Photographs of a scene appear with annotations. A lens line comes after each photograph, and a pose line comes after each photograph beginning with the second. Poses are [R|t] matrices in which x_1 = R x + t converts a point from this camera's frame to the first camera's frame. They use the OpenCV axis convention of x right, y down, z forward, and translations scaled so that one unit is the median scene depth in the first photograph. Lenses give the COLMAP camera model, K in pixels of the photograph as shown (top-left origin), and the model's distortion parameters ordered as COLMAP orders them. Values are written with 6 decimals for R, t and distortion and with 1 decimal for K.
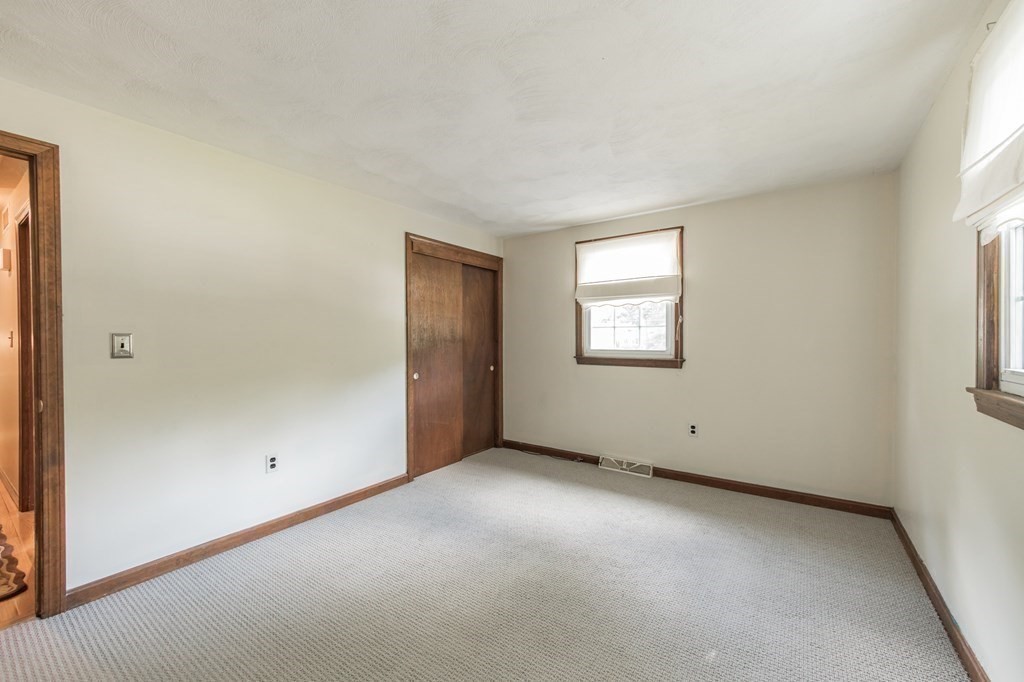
lens RADIAL K [[402.7, 0, 535.1], [0, 402.7, 340.0], [0, 0, 1]] dist [0.000266, -0.000134]
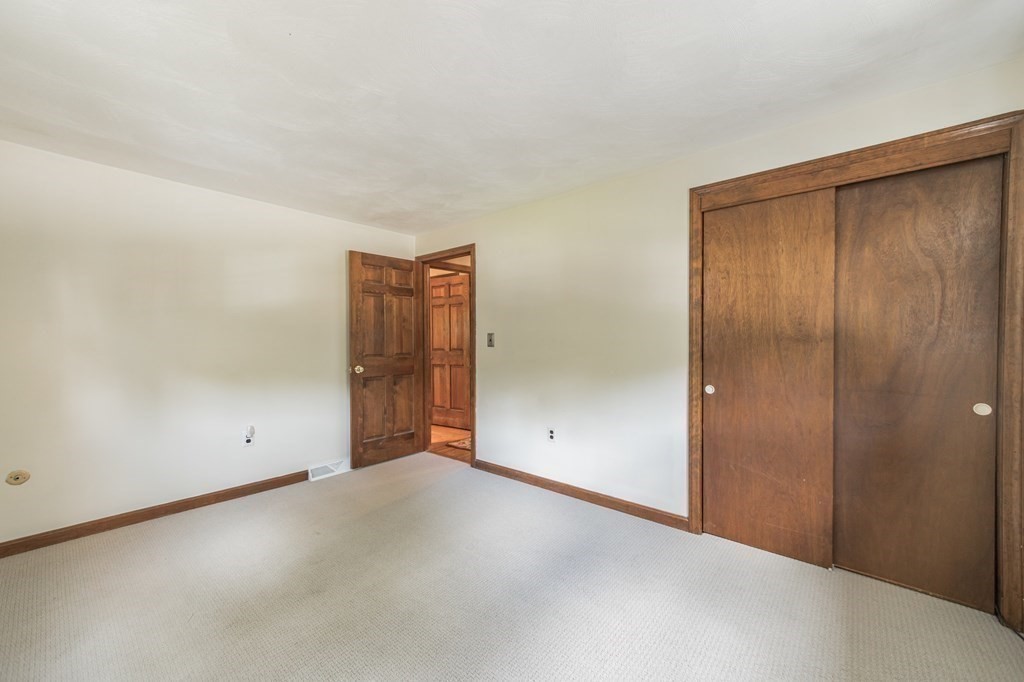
lens RADIAL K [[402.7, 0, 512.0], [0, 402.7, 341.5], [0, 0, 1]] dist [0.000266, -0.000134]
pose [[-0.128738, 0.017660, -0.991521, 0.424441], [0.001205, 0.999843, 0.017652, -0.004504], [0.991678, 0.001078, -0.128740, 0.735324]]
